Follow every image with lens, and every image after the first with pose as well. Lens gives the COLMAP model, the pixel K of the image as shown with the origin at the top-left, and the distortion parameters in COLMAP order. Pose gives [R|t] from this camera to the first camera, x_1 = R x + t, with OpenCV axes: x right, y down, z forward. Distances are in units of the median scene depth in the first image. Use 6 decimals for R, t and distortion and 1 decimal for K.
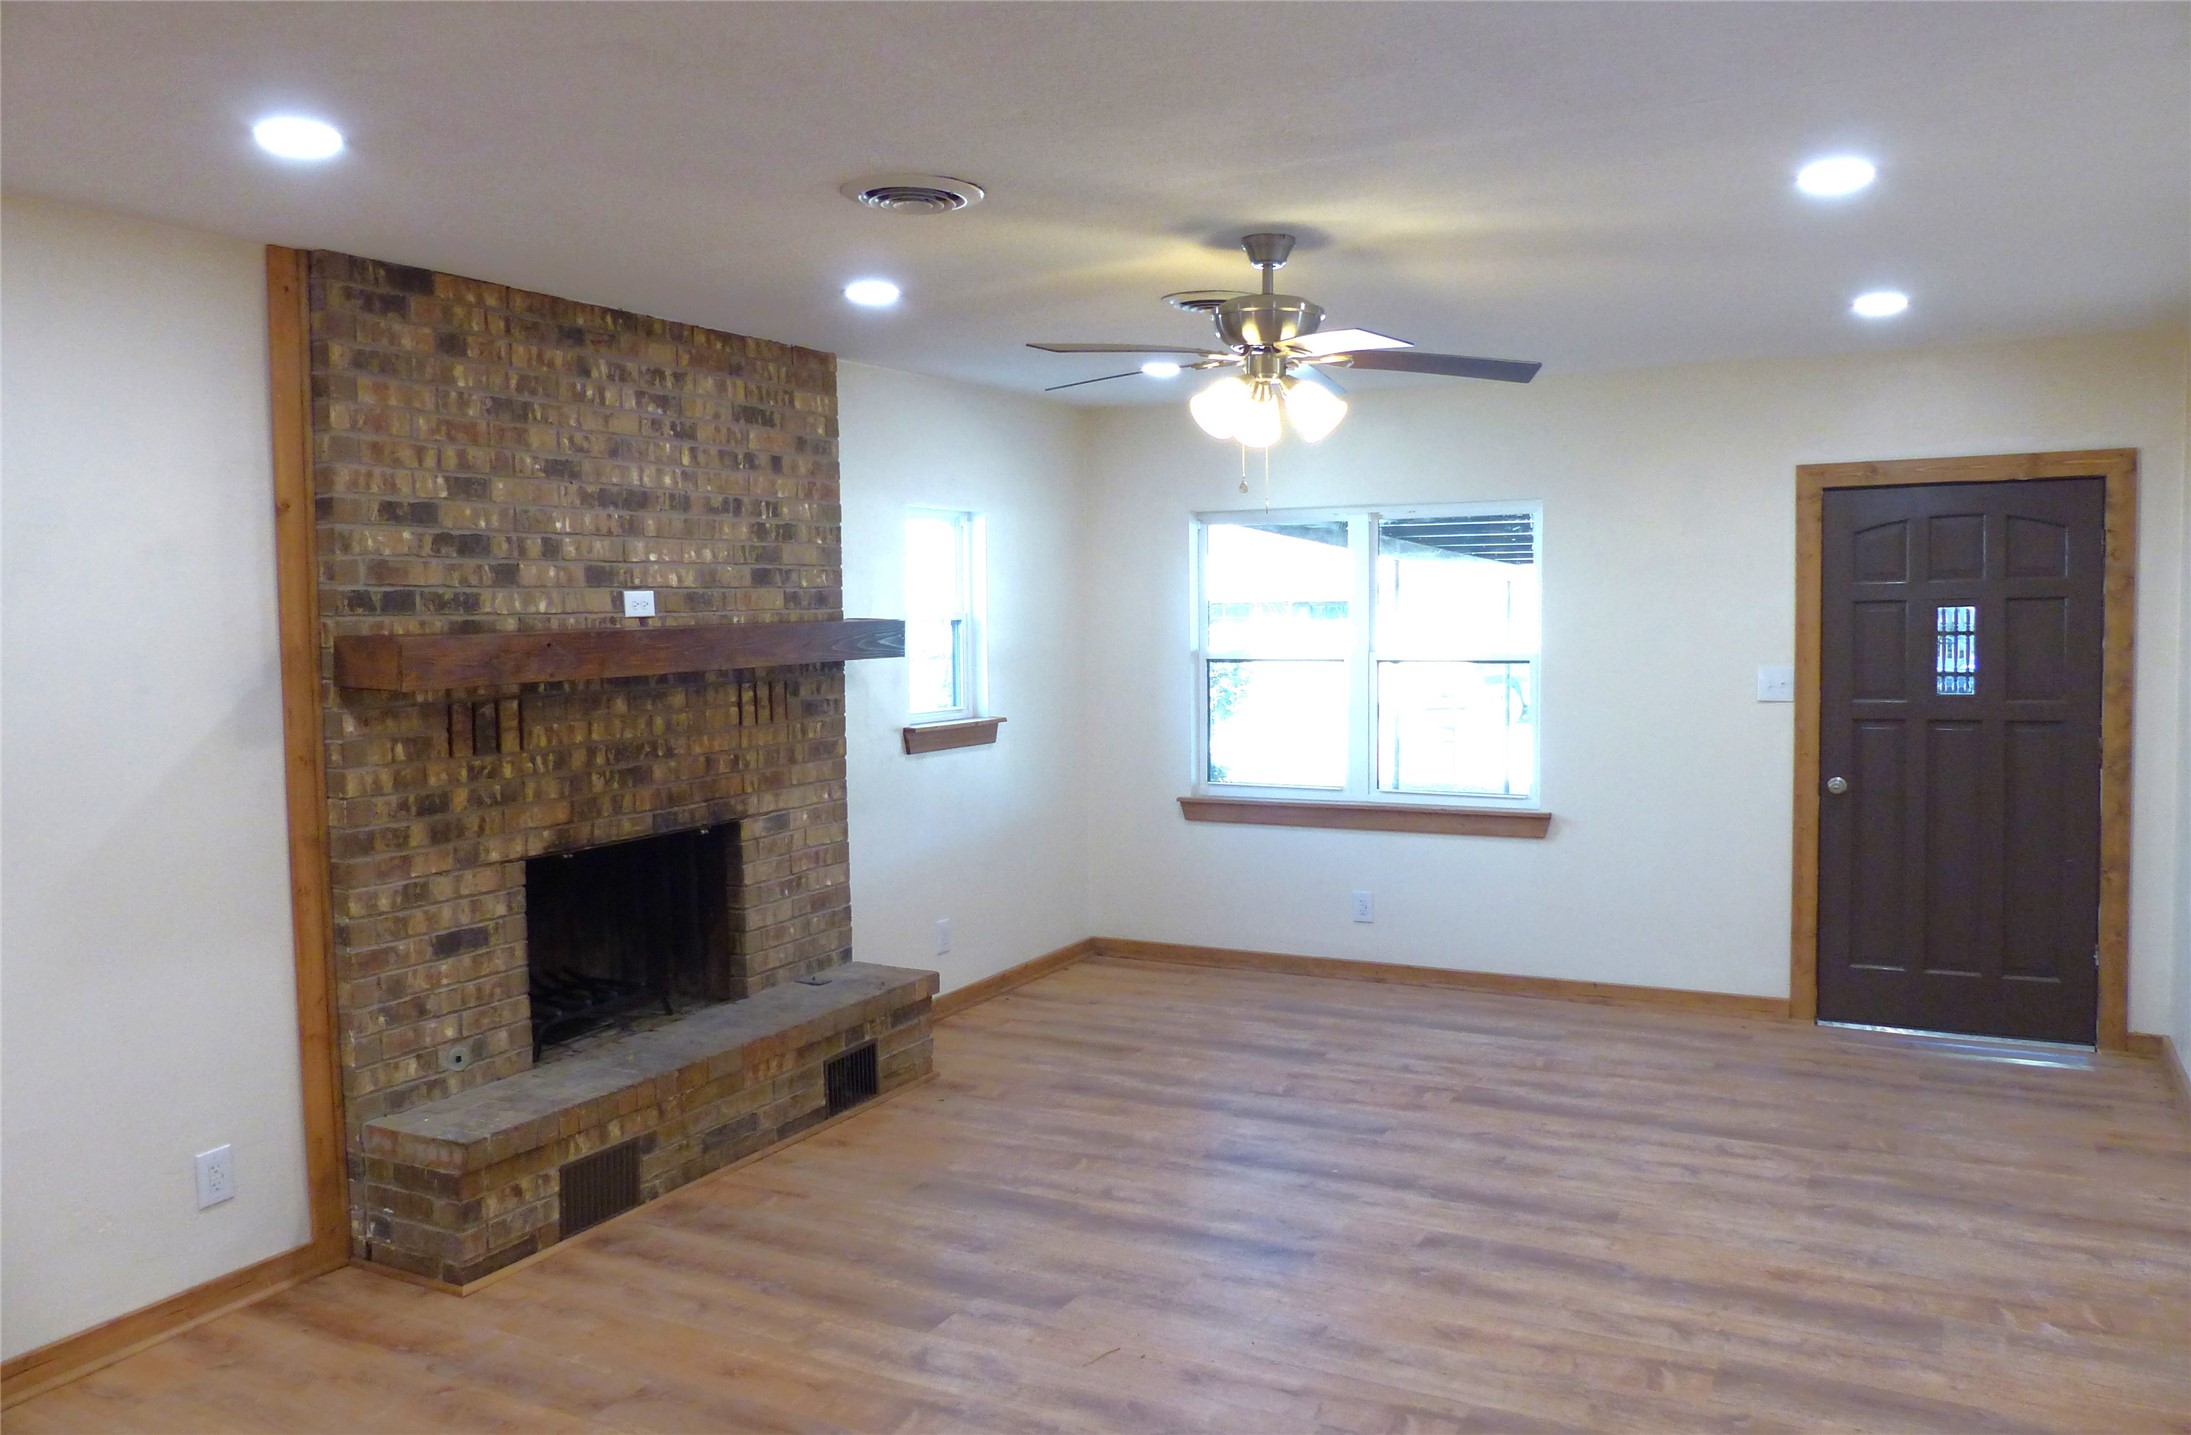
lens RADIAL K [[1631.4, 0, 1077.3], [0, 1631.4, 711.8], [0, 0, 1]] dist [-0.044182, 0.037711]
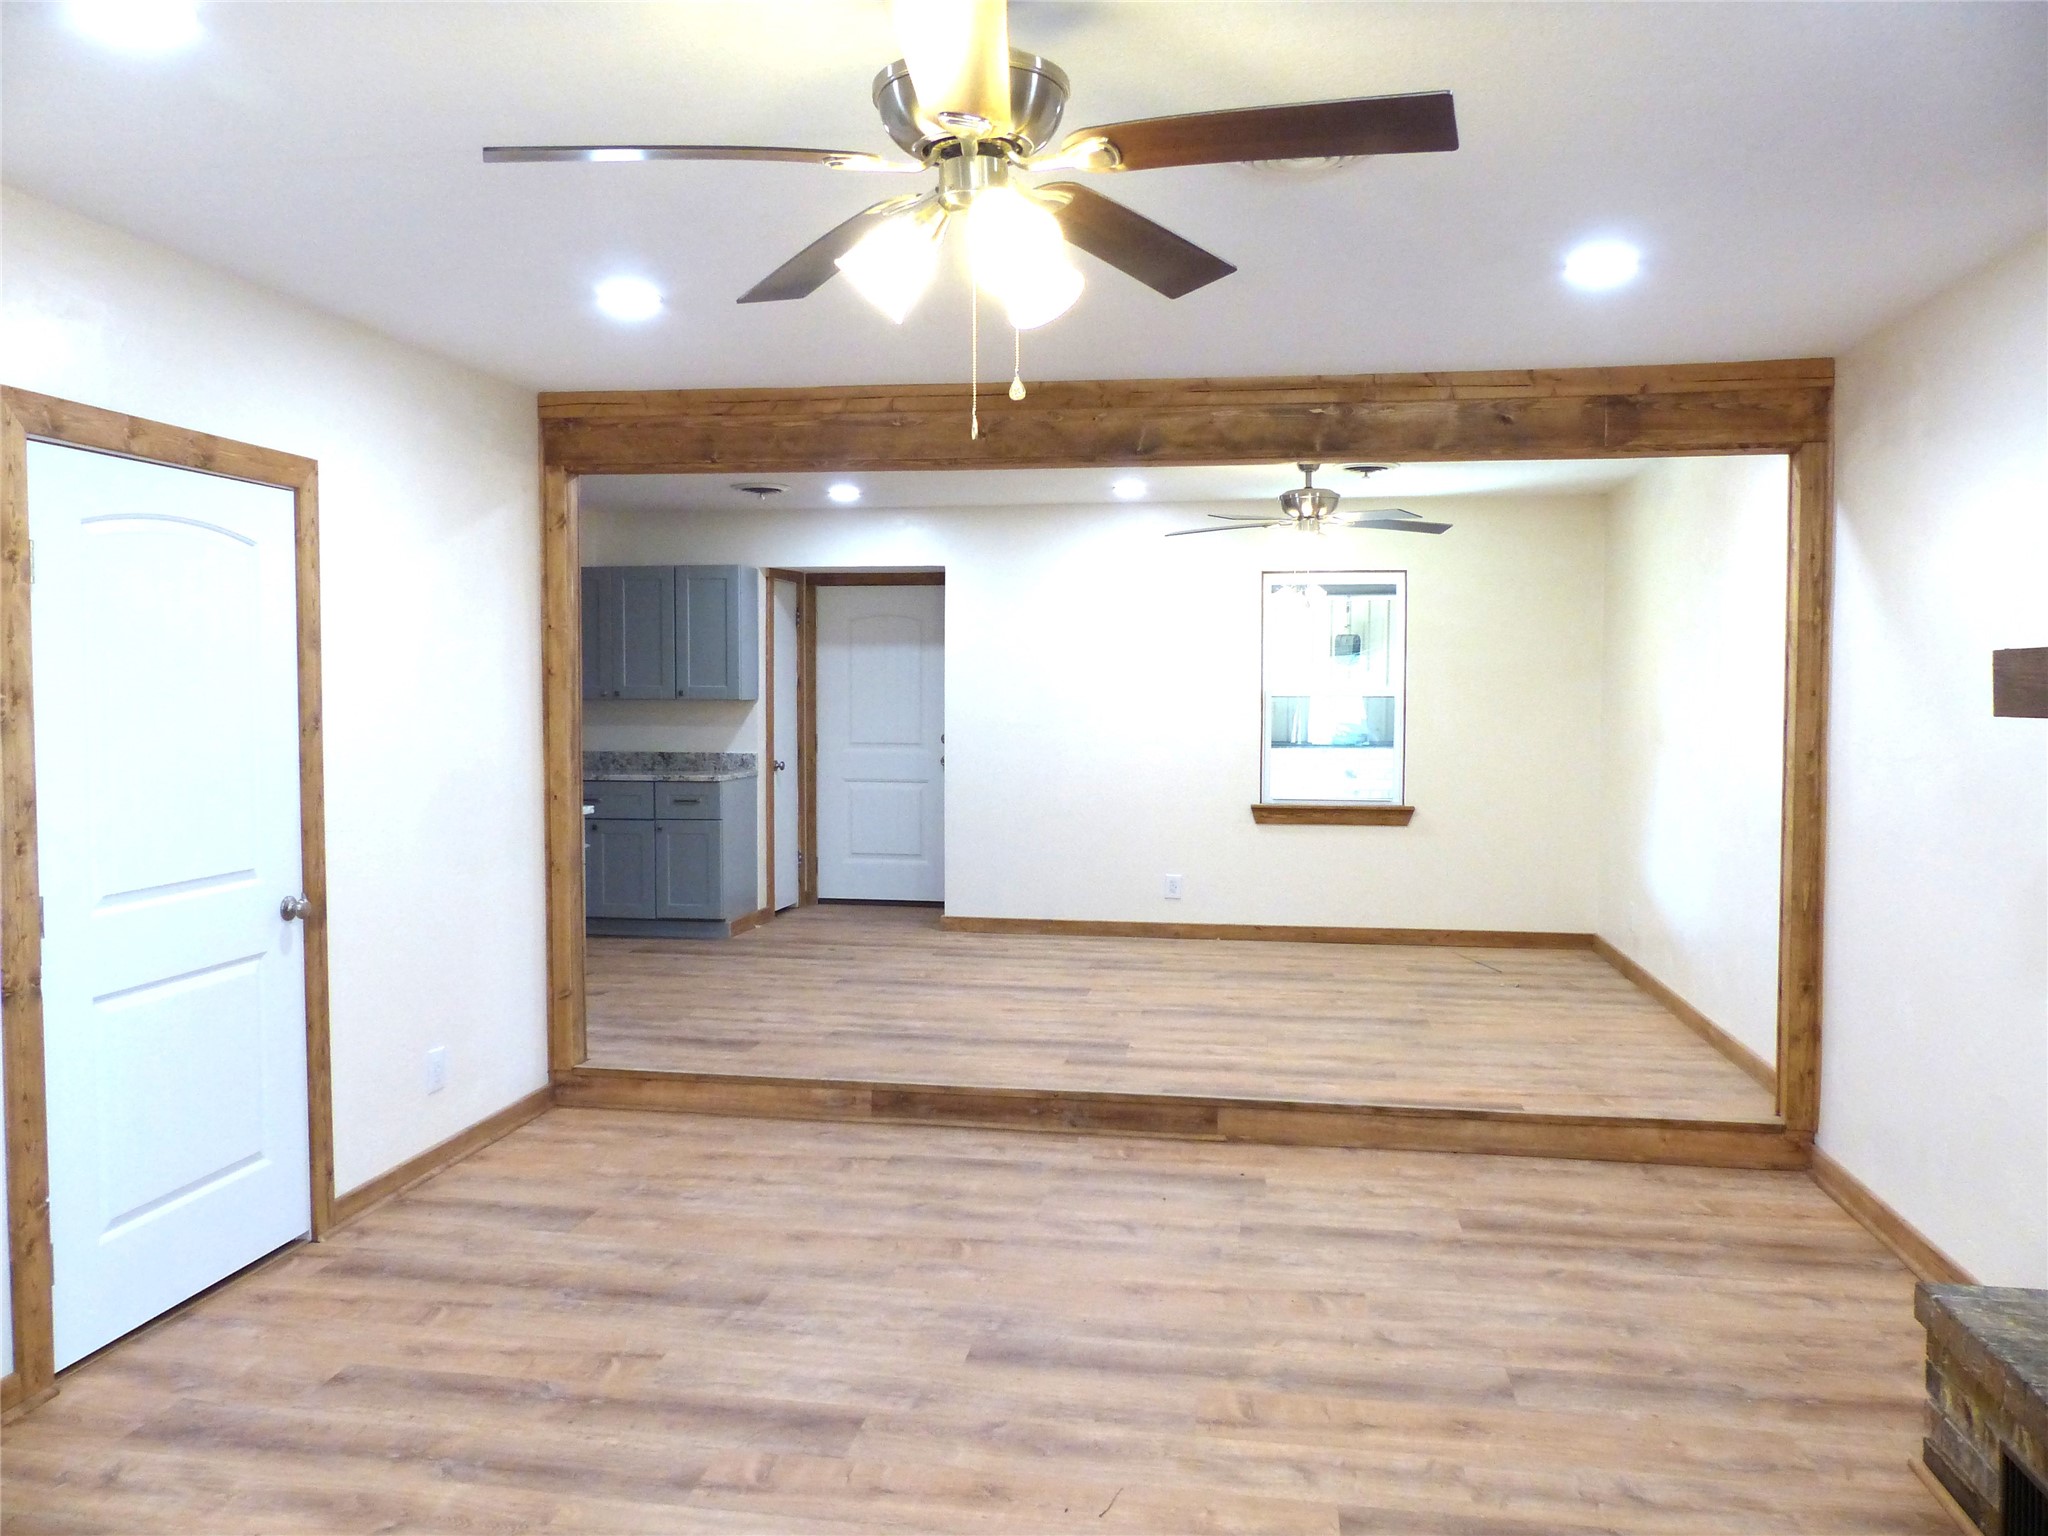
lens RADIAL K [[1535.4, 0, 1018.3], [0, 1535.4, 764.2], [0, 0, 1]] dist [-0.037232, 0.037195]
pose [[-0.944031, 0.030099, -0.328480, 0.234599], [-0.008137, 0.993400, 0.114413, -0.058102], [0.329756, 0.110682, -0.937556, 1.273095]]
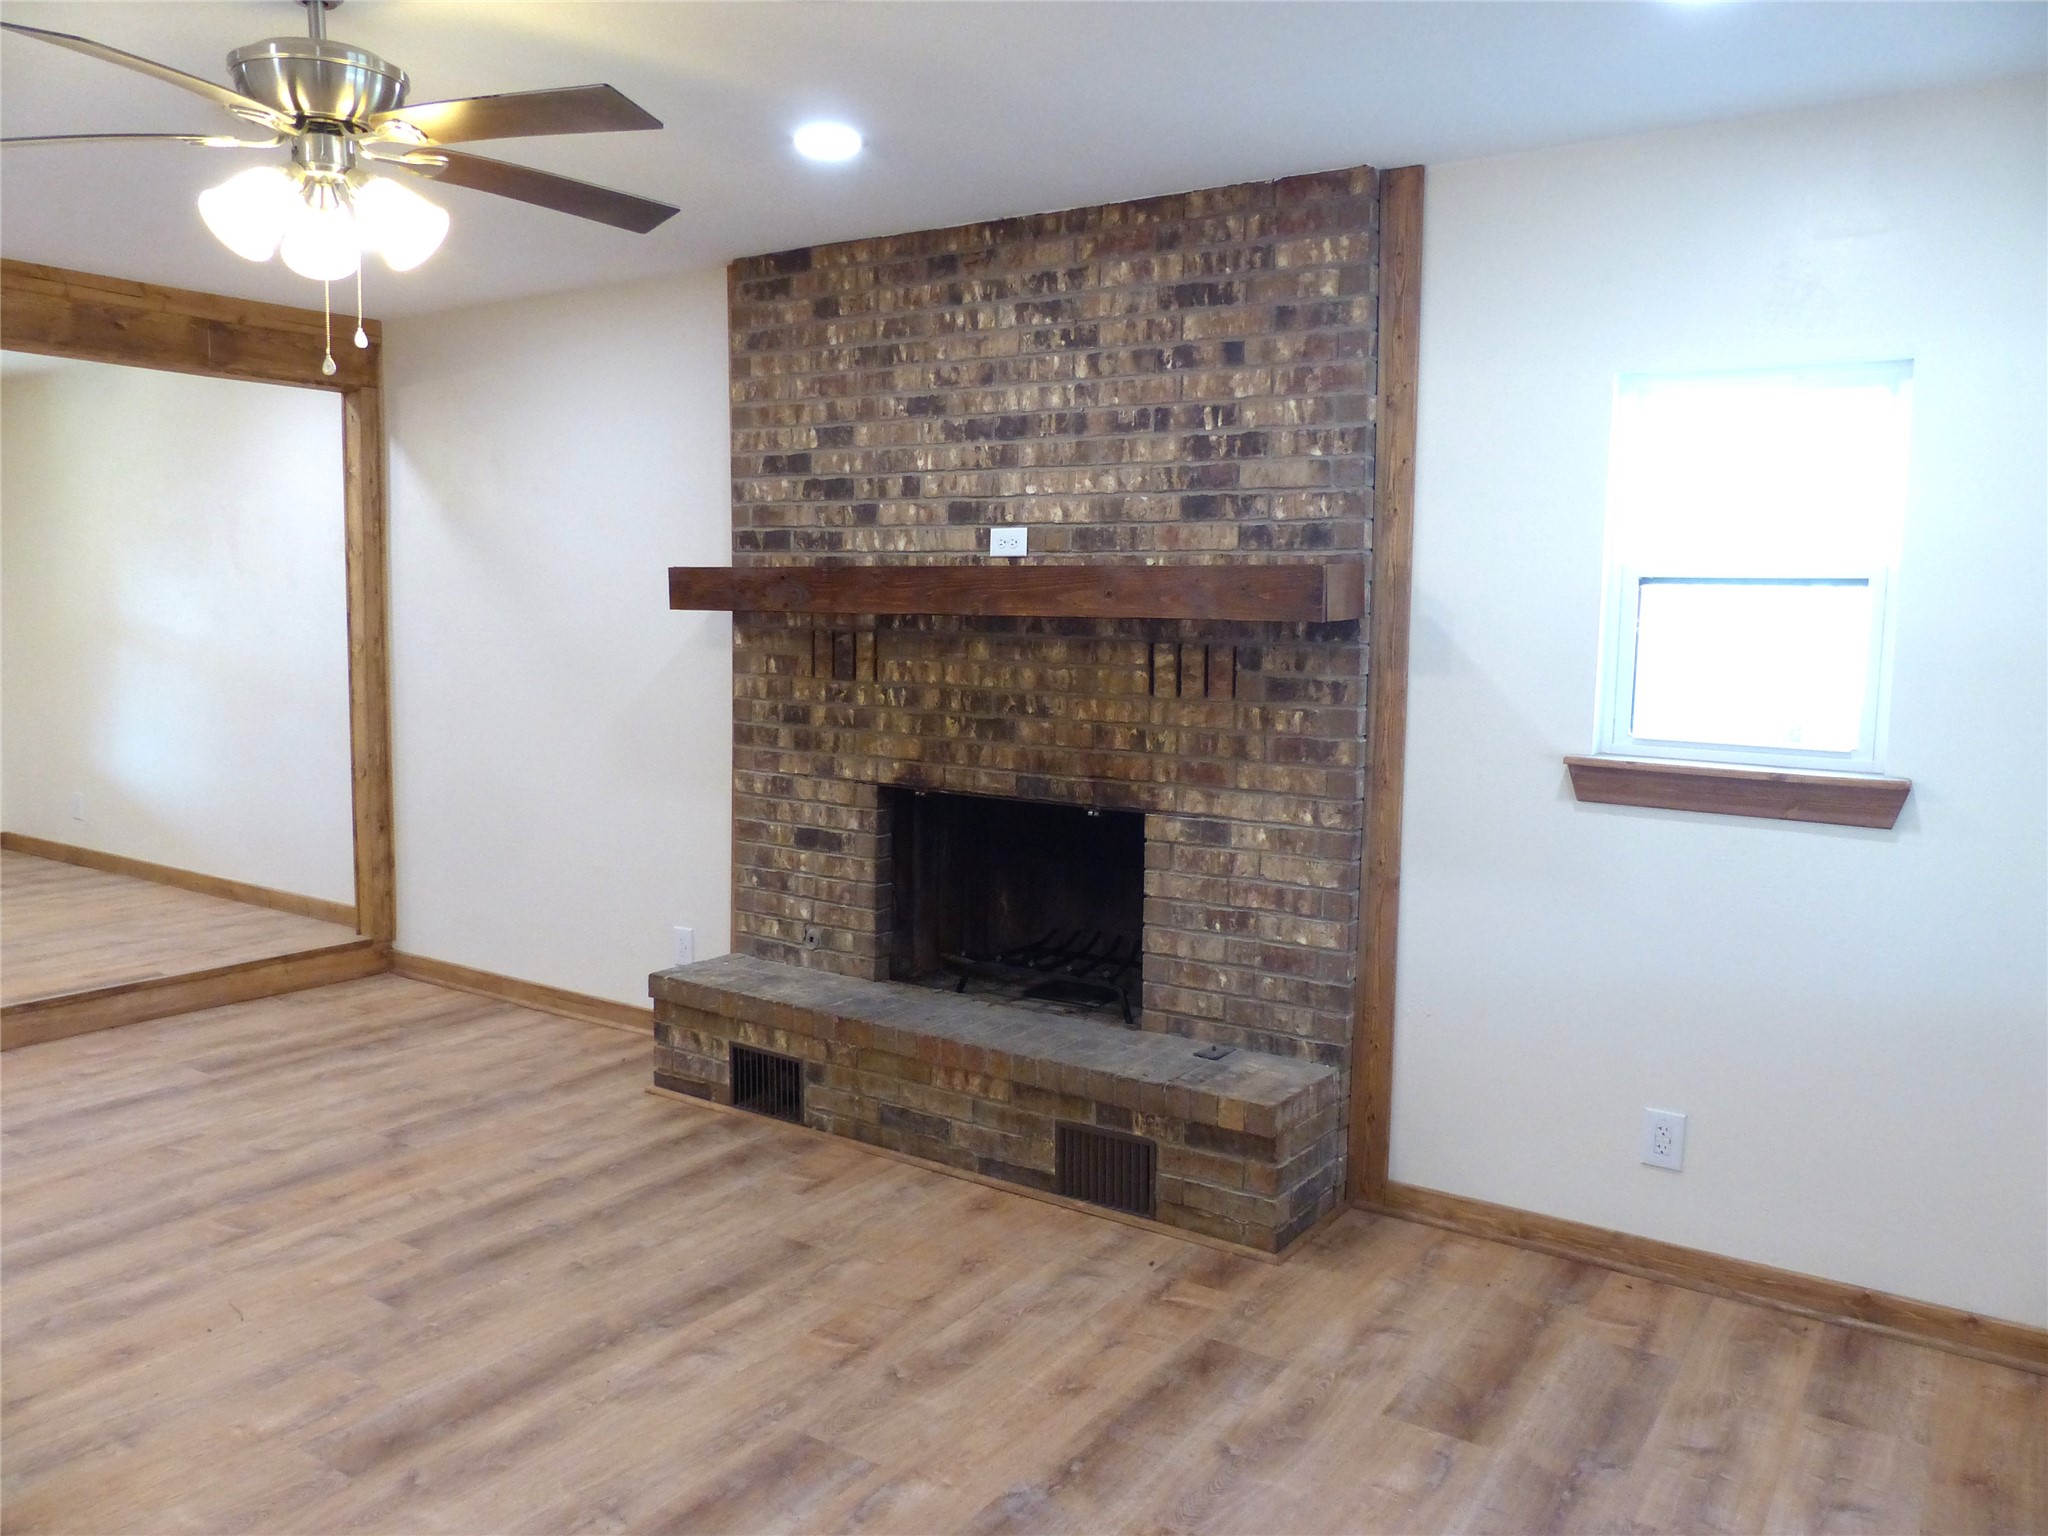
lens RADIAL K [[1535.4, 0, 1007.9], [0, 1535.4, 761.1], [0, 0, 1]] dist [-0.037232, 0.037195]
pose [[-0.091365, 0.117657, -0.988842, 0.621522], [-0.081081, 0.988820, 0.125145, -0.054796], [0.992511, 0.091610, -0.080804, 1.127175]]
